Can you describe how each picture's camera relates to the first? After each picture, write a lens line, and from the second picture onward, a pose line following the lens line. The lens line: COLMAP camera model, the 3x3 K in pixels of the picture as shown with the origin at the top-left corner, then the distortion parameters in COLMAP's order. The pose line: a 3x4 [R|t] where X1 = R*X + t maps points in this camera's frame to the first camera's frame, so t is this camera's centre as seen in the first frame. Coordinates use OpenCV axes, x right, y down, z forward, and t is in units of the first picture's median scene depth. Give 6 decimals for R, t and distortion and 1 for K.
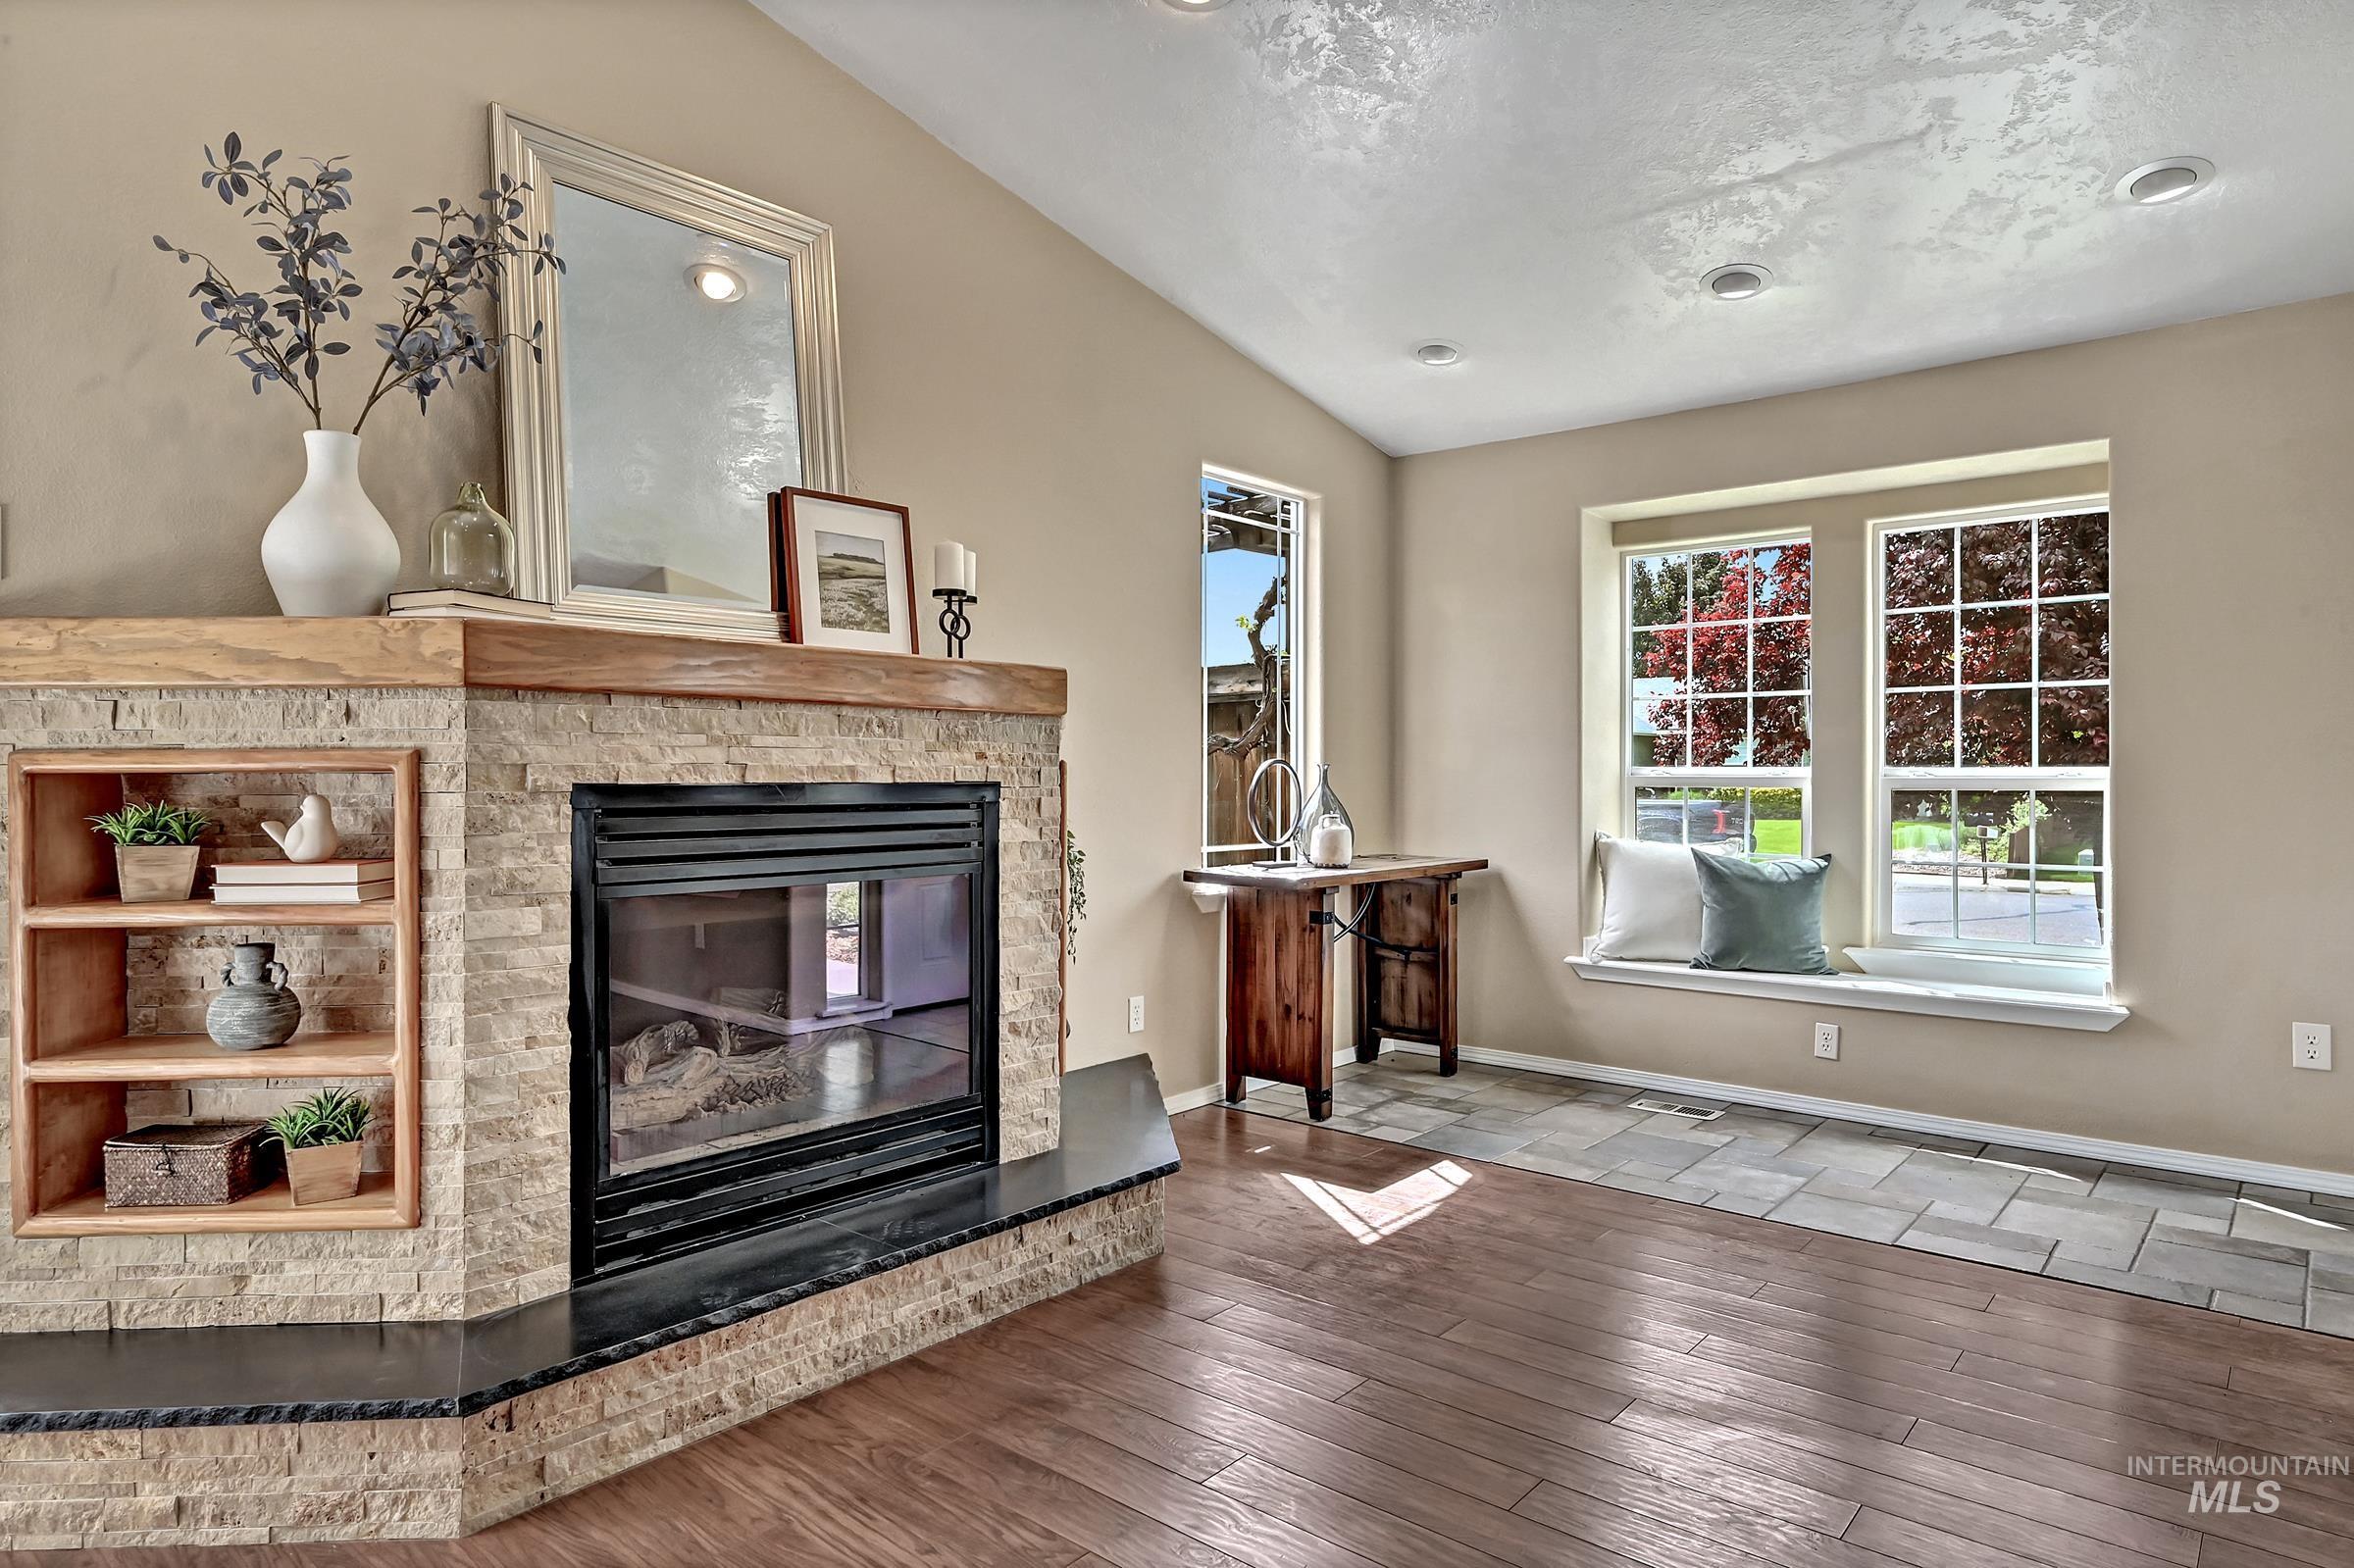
lens RADIAL K [[1376.7, 0, 1172.5], [0, 1376.7, 770.9], [0, 0, 1]] dist [-0.002050, 0.002525]
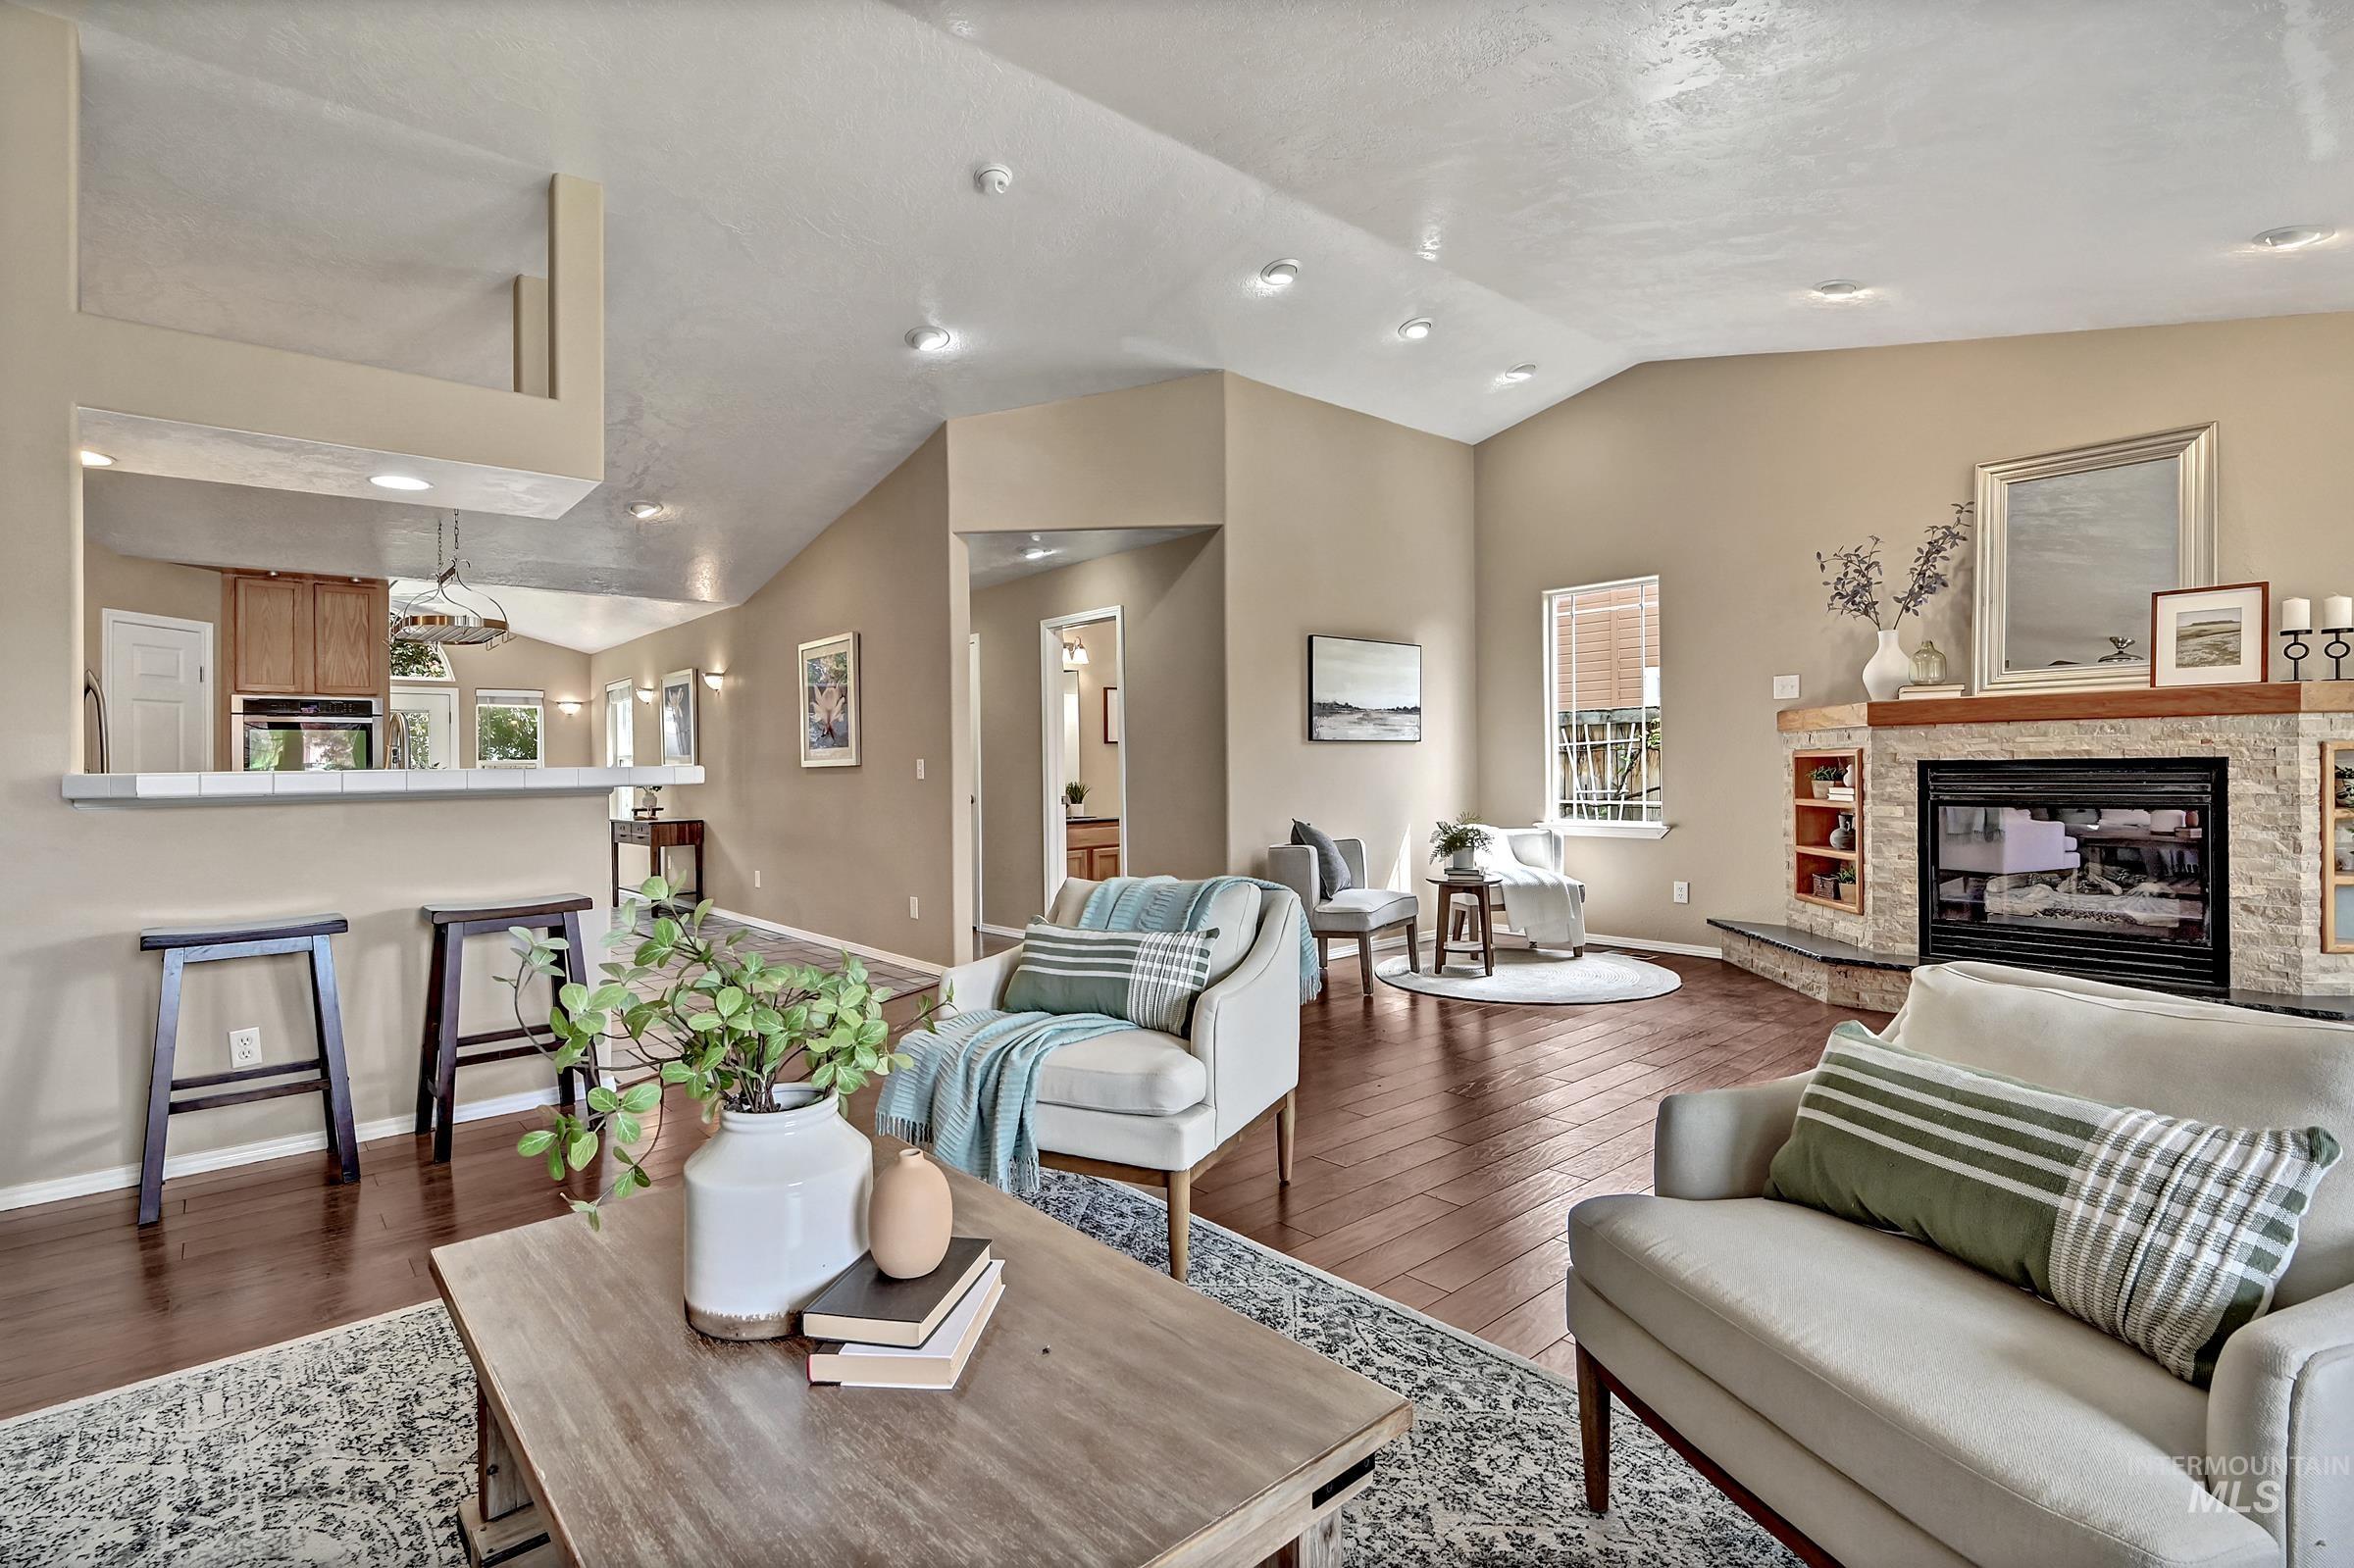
lens RADIAL K [[1100.0, 0, 1166.3], [0, 1100.0, 769.5], [0, 0, 1]] dist [-0.001925, 0.000231]
pose [[-0.135184, 0.006351, -0.990800, 1.810040], [0.017589, 0.999837, 0.004009, -0.005925], [0.990664, -0.016885, -0.135274, -0.115228]]
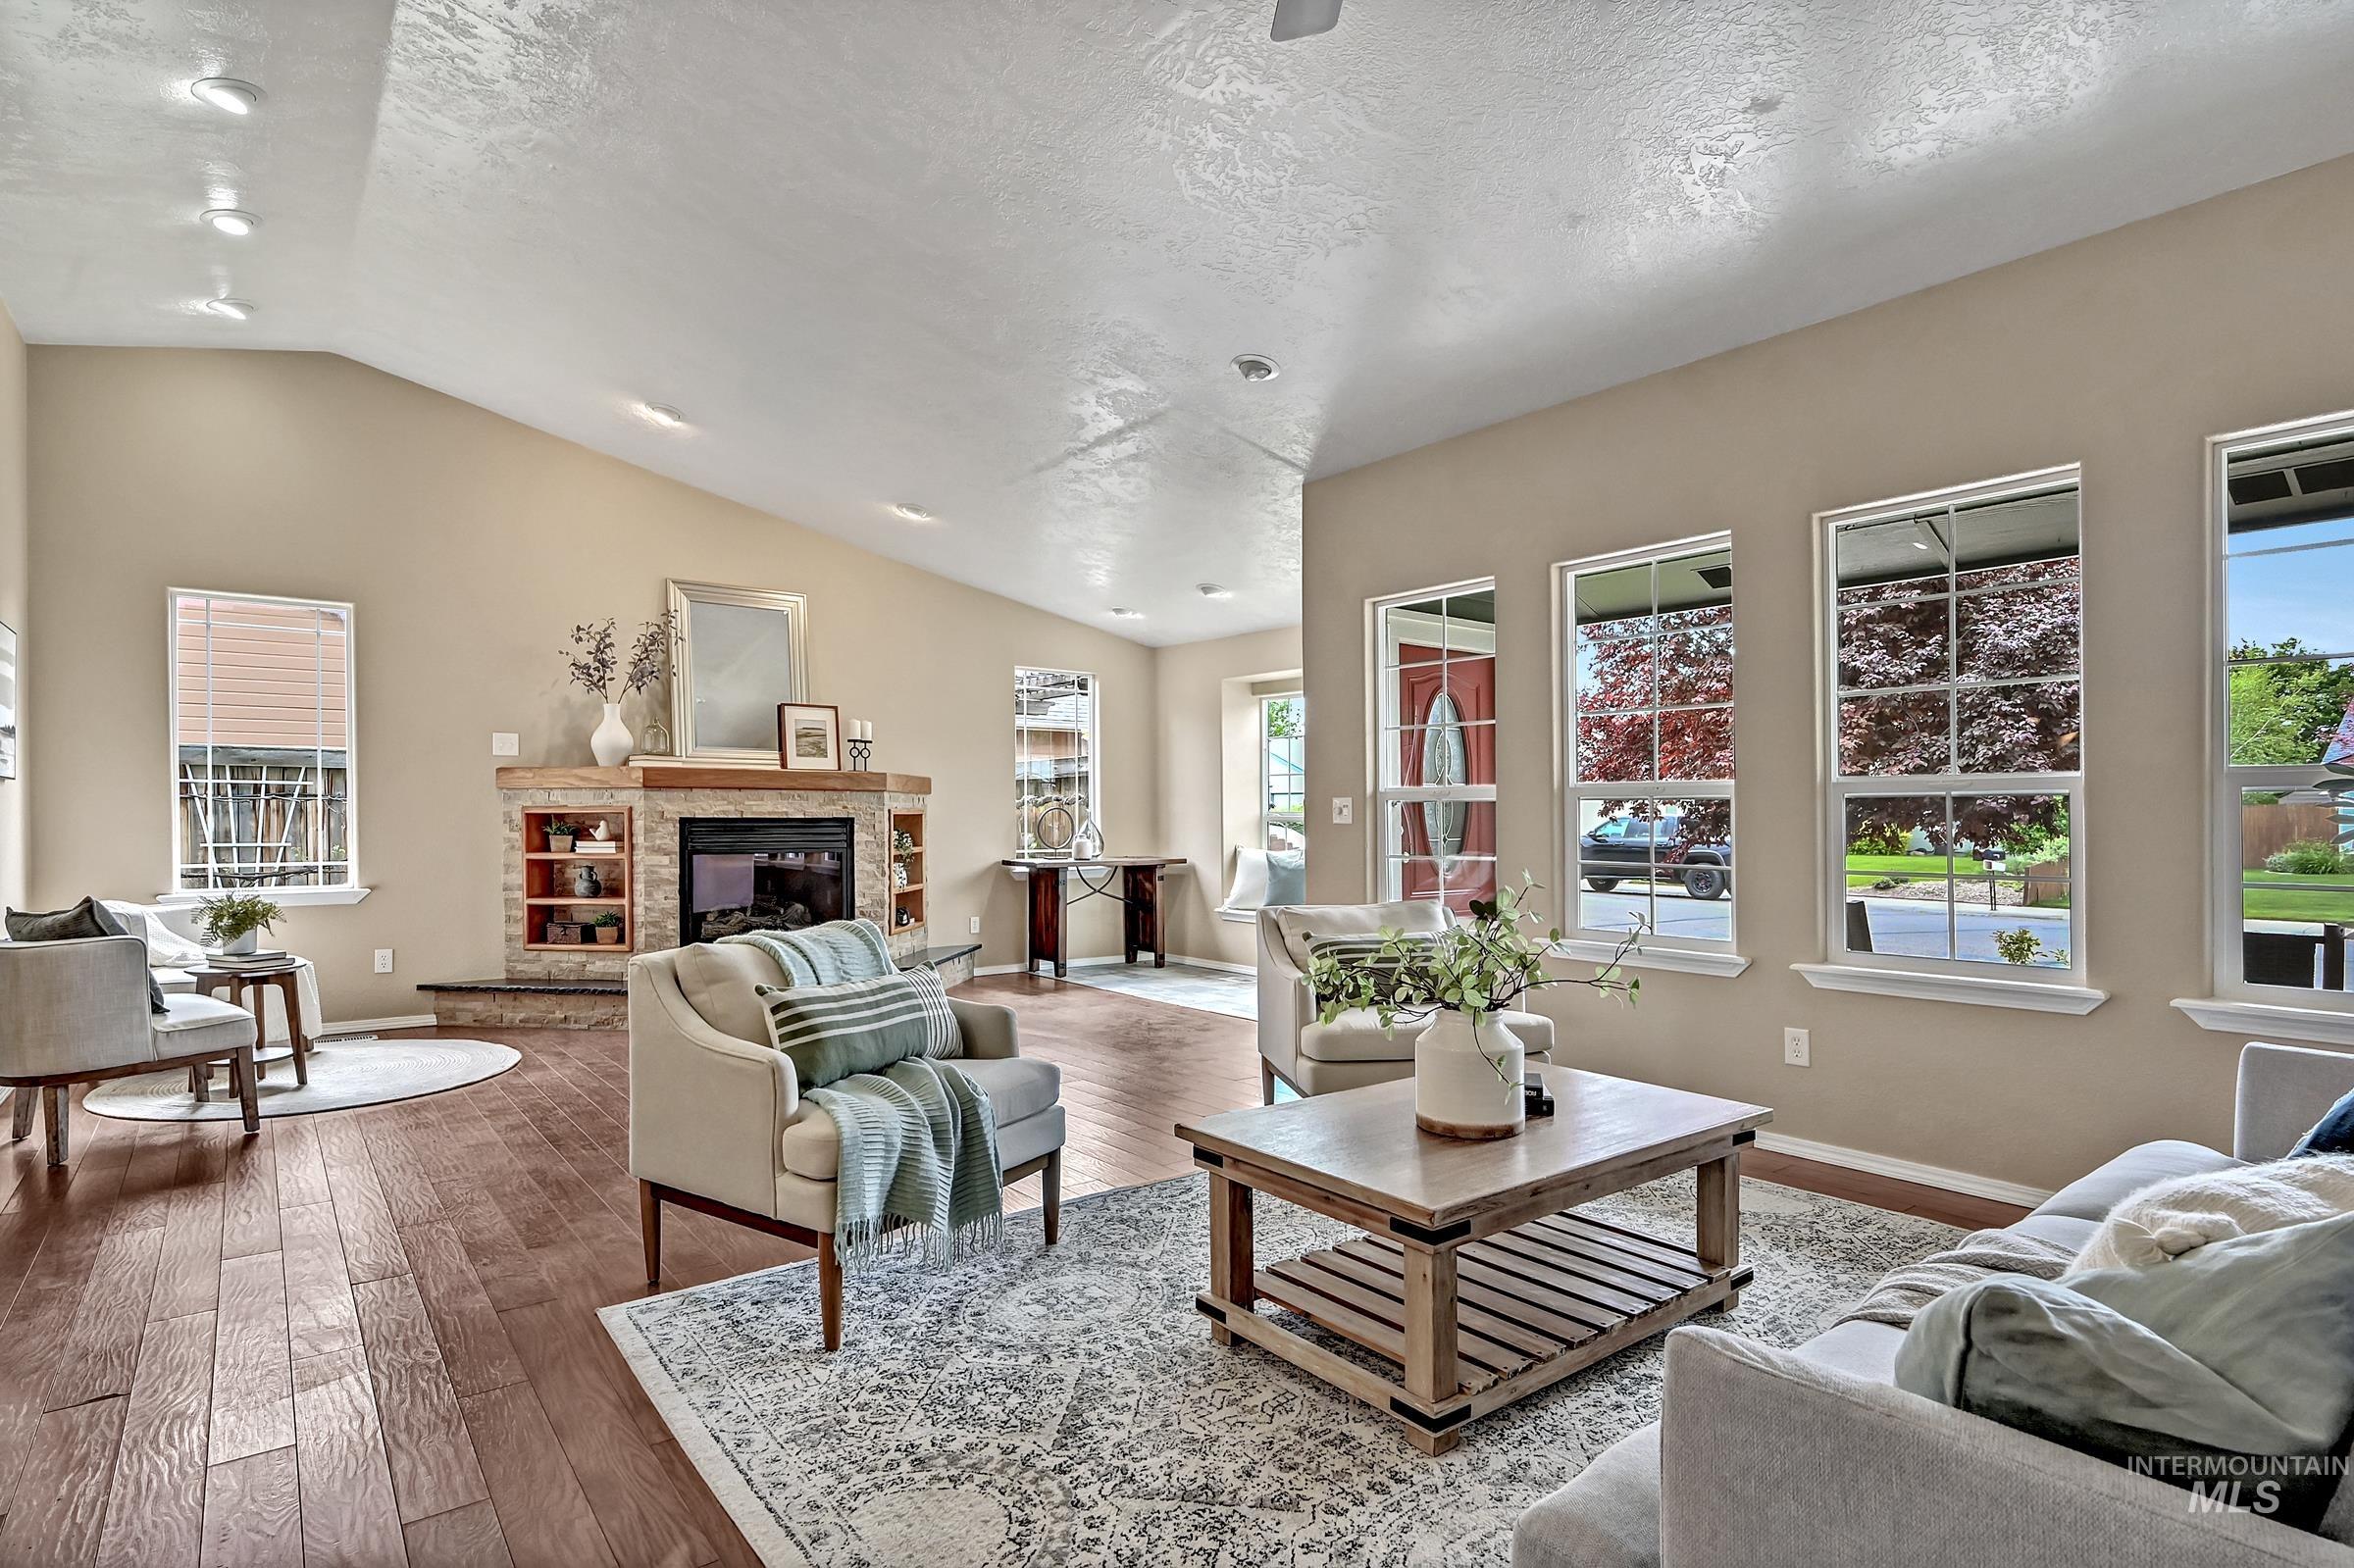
lens RADIAL K [[1206.0, 0, 1181.7], [0, 1206.0, 829.7], [0, 0, 1]] dist [0.000950, -0.000896]
pose [[0.982829, 0.005405, -0.184440, 1.206114], [-0.002511, 0.999870, 0.015921, -0.008937], [0.184502, -0.015184, 0.982715, -1.502260]]
